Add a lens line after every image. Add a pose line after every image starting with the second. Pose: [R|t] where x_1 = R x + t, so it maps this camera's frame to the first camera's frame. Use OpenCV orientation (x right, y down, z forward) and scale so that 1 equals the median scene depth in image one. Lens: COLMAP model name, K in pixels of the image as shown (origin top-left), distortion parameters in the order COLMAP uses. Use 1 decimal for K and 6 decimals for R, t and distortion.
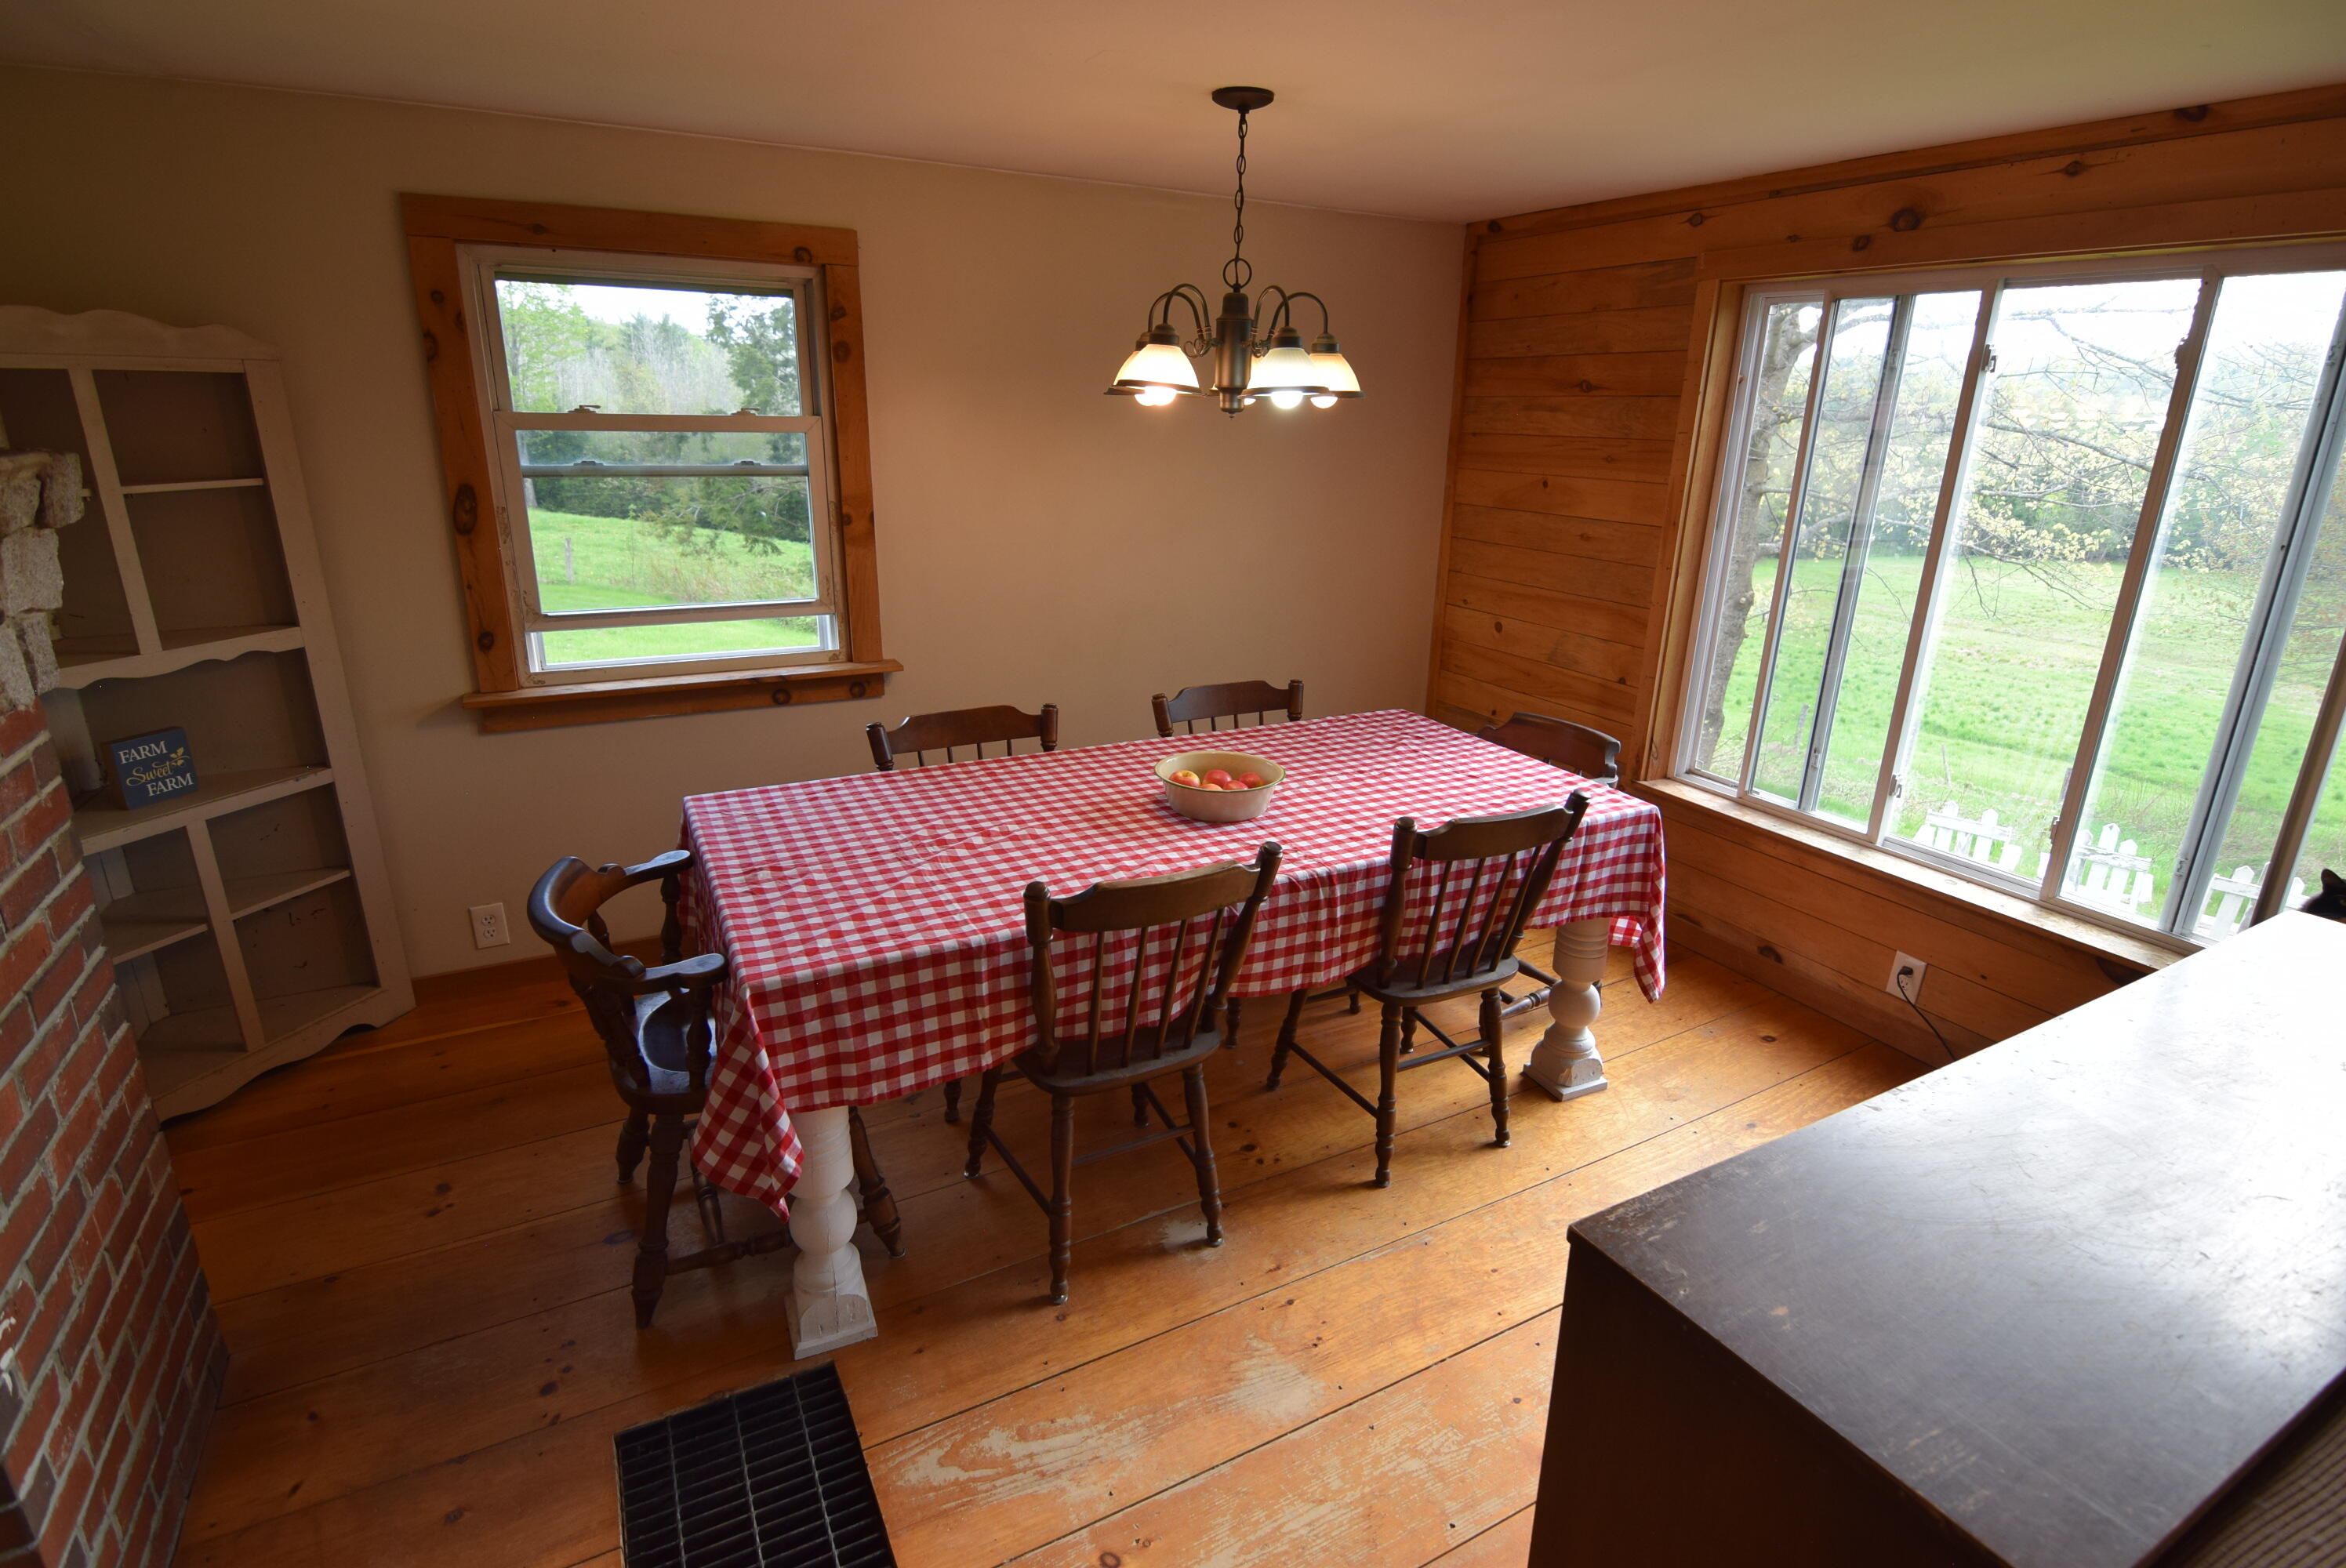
lens RADIAL K [[1142.9, 0, 1173.3], [0, 1142.9, 773.4], [0, 0, 1]] dist [-0.002746, -0.012797]
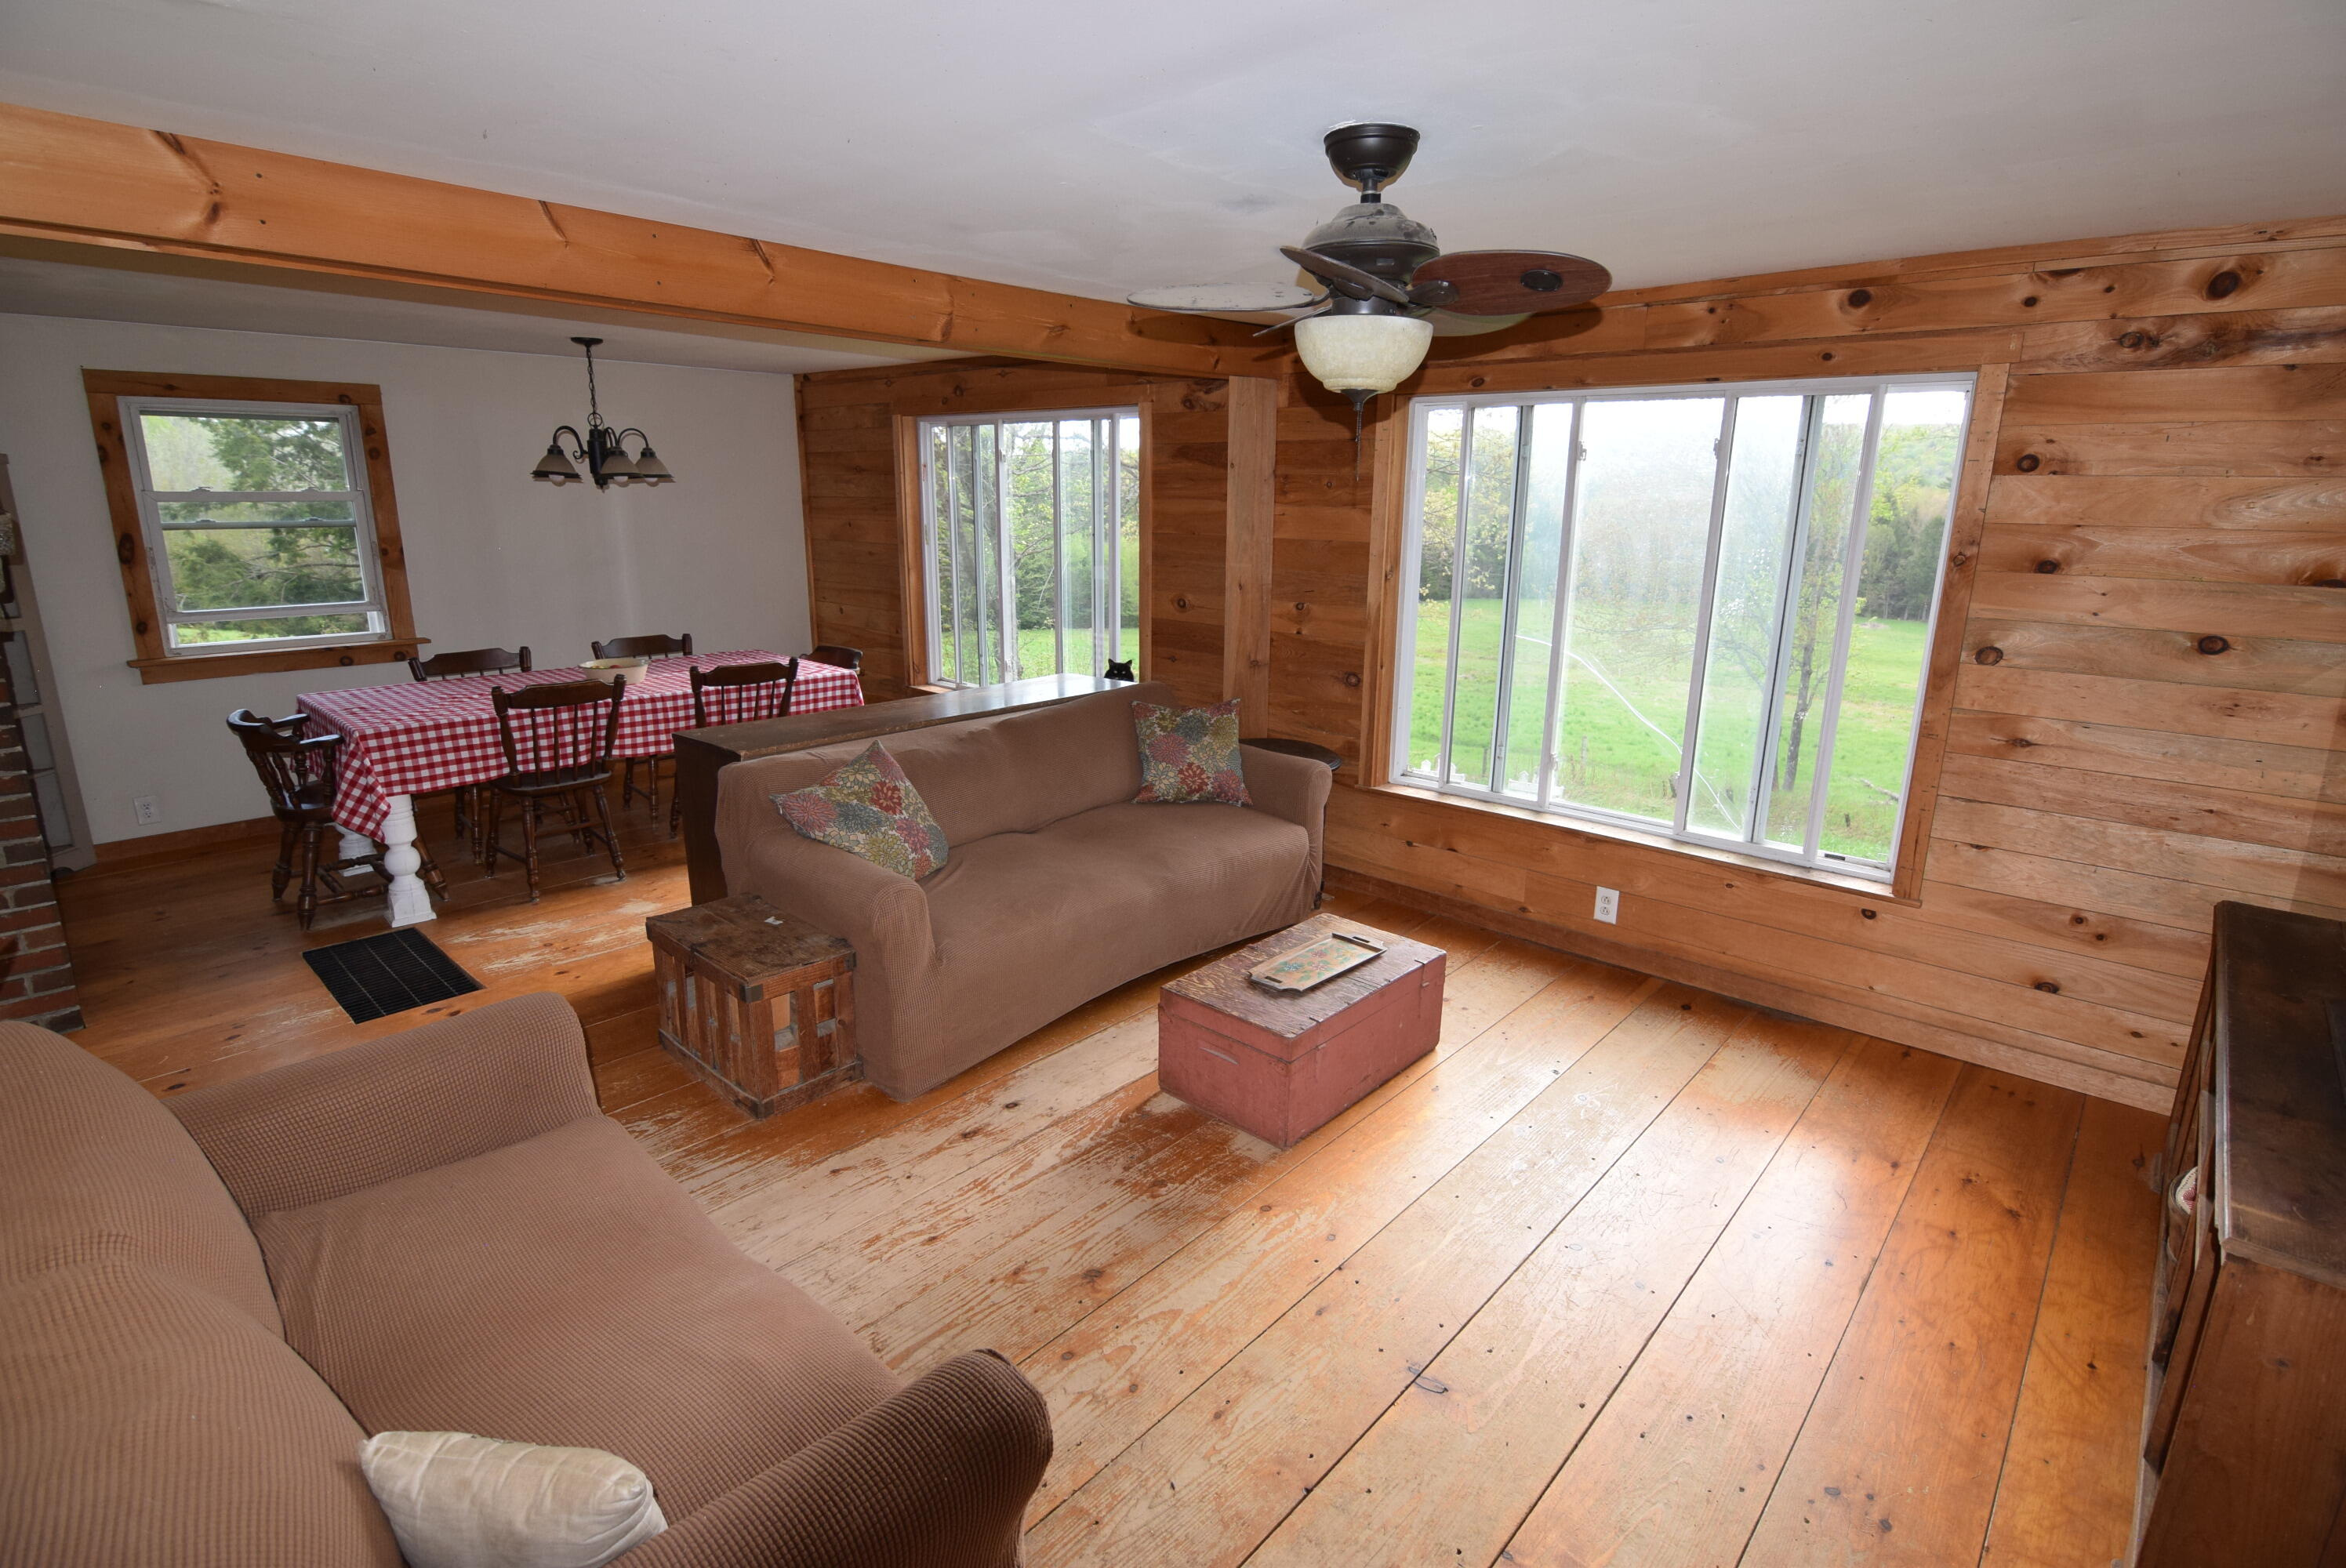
lens RADIAL K [[1142.9, 0, 1173.3], [0, 1142.9, 773.4], [0, 0, 1]] dist [-0.002746, -0.012797]
pose [[0.941952, -0.090839, 0.323227, 0.286677], [0.110021, 0.993061, -0.041537, 0.364428], [-0.317210, 0.074687, 0.945410, -1.124761]]
